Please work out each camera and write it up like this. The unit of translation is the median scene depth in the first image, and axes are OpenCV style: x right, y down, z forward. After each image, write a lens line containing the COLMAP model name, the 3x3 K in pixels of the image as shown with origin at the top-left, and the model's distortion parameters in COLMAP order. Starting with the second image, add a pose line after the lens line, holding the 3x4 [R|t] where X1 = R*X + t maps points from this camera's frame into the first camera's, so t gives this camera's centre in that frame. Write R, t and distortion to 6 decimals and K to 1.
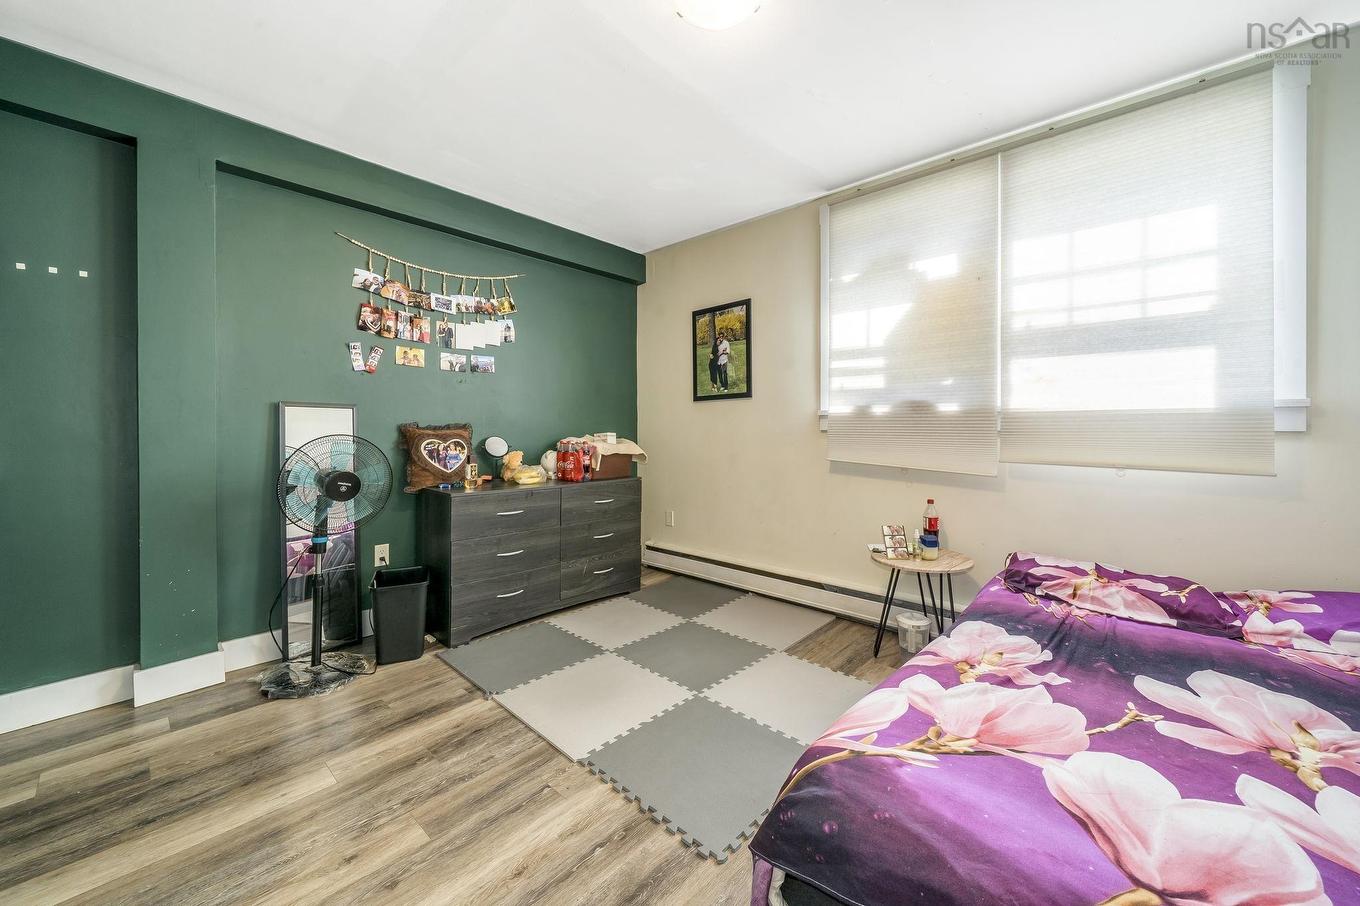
lens RADIAL K [[534.3, 0, 678.9], [0, 534.3, 434.3], [0, 0, 1]] dist [-0.001227, -0.000160]
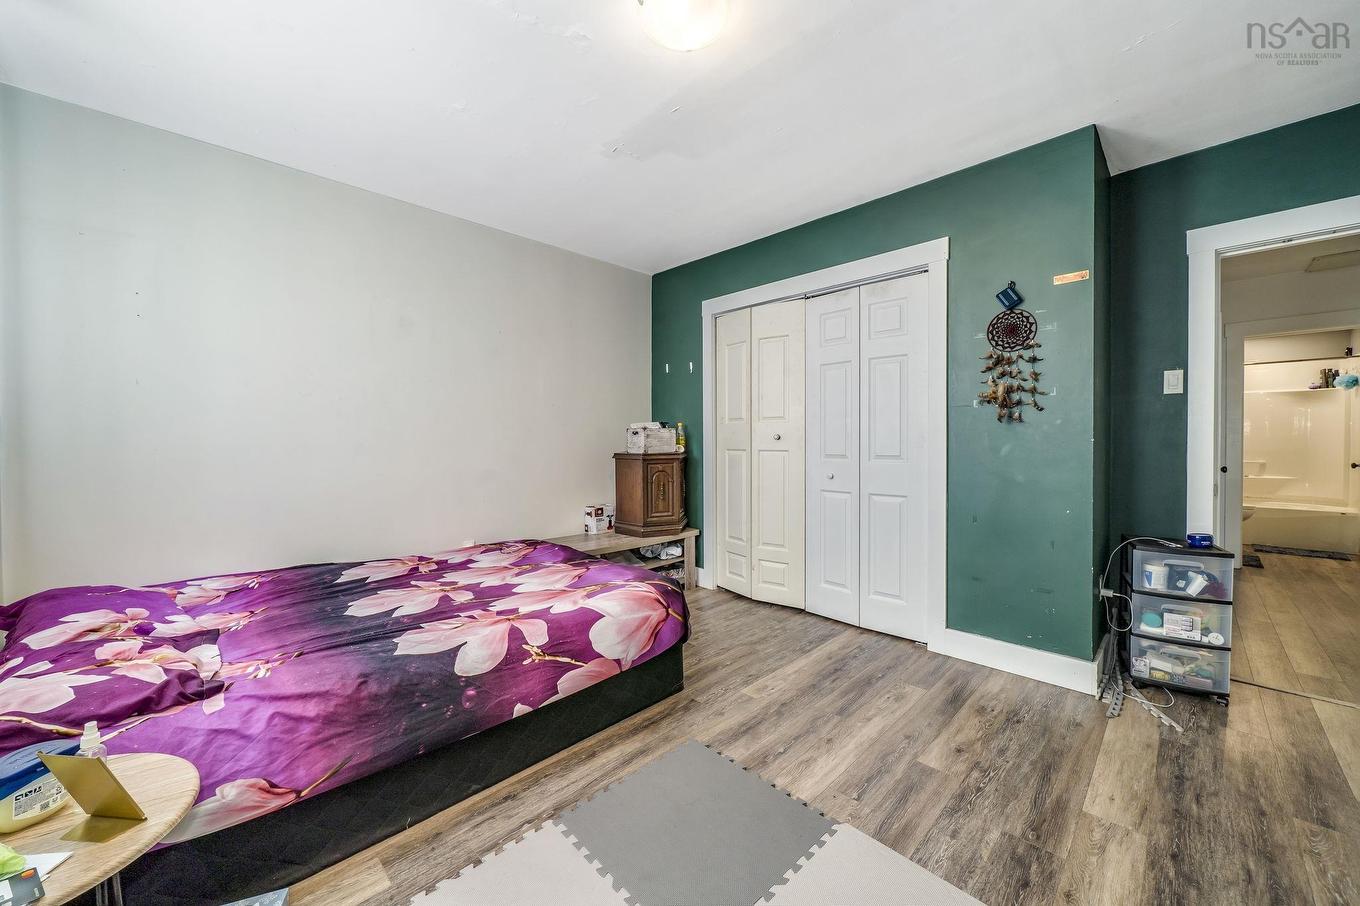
lens RADIAL K [[534.3, 0, 678.9], [0, 534.3, 434.3], [0, 0, 1]] dist [-0.001227, -0.000160]
pose [[-0.998996, 0.007231, 0.044206, 0.042471], [0.007649, 0.999928, 0.009284, -0.043151], [-0.044136, 0.009613, -0.998979, 2.224911]]
